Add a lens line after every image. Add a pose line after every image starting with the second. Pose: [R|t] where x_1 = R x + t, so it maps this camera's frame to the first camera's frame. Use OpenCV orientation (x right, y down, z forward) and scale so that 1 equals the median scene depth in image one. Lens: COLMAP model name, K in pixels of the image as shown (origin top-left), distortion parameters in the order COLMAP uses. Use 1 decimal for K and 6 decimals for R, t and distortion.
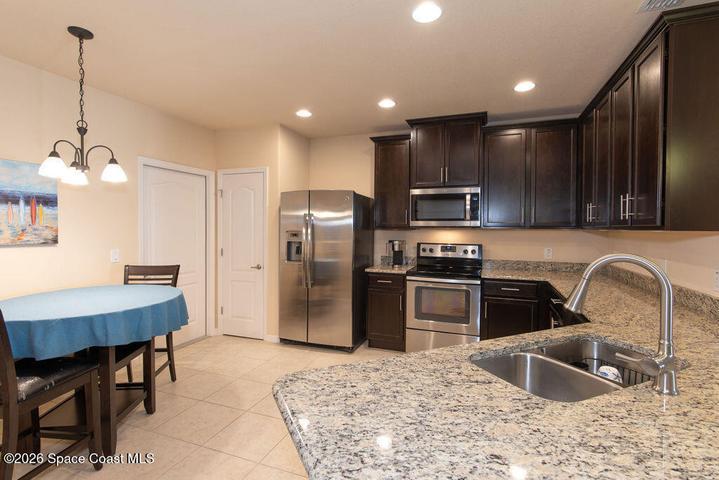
lens RADIAL K [[349.2, 0, 363.0], [0, 349.2, 235.8], [0, 0, 1]] dist [-0.005825, -0.003946]
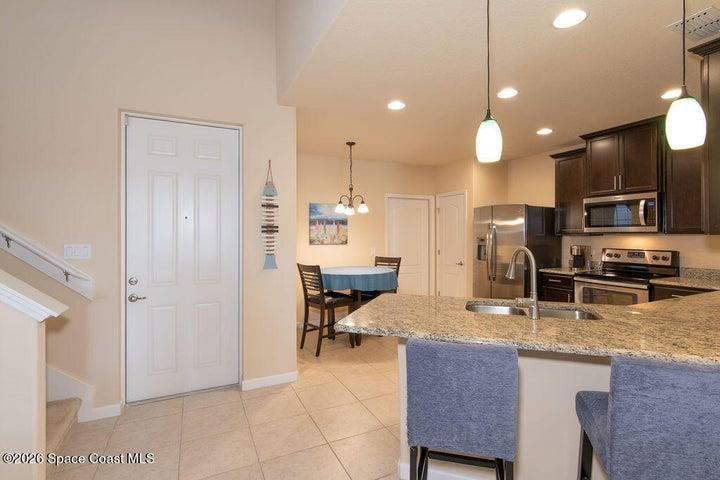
lens RADIAL K [[349.7, 0, 360.8], [0, 349.7, 238.0], [0, 0, 1]] dist [-0.005825, -0.003946]
pose [[0.722013, -0.000419, -0.691879, 0.396198], [-0.008649, 0.999916, -0.009631, 0.007118], [0.691825, 0.012937, 0.721949, -0.276814]]
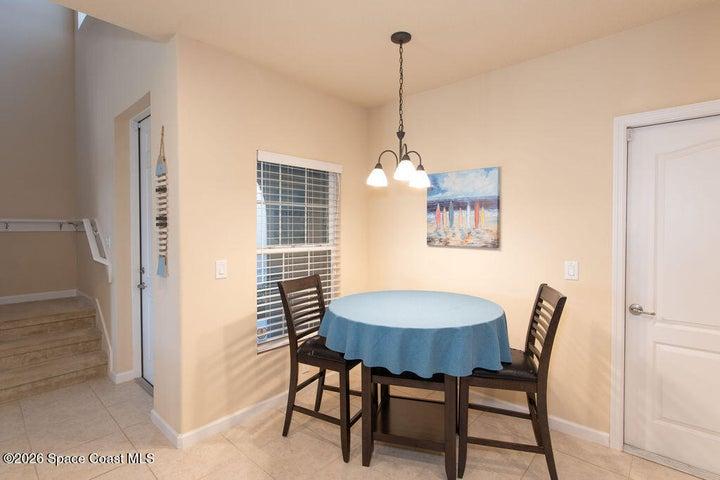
lens RADIAL K [[349.7, 0, 358.5], [0, 349.7, 237.9], [0, 0, 1]] dist [-0.005825, -0.003946]
pose [[-0.359716, 0.021696, -0.932810, 0.102728], [-0.023178, 0.999213, 0.032178, -0.018933], [0.932774, 0.033195, -0.358930, 0.707287]]
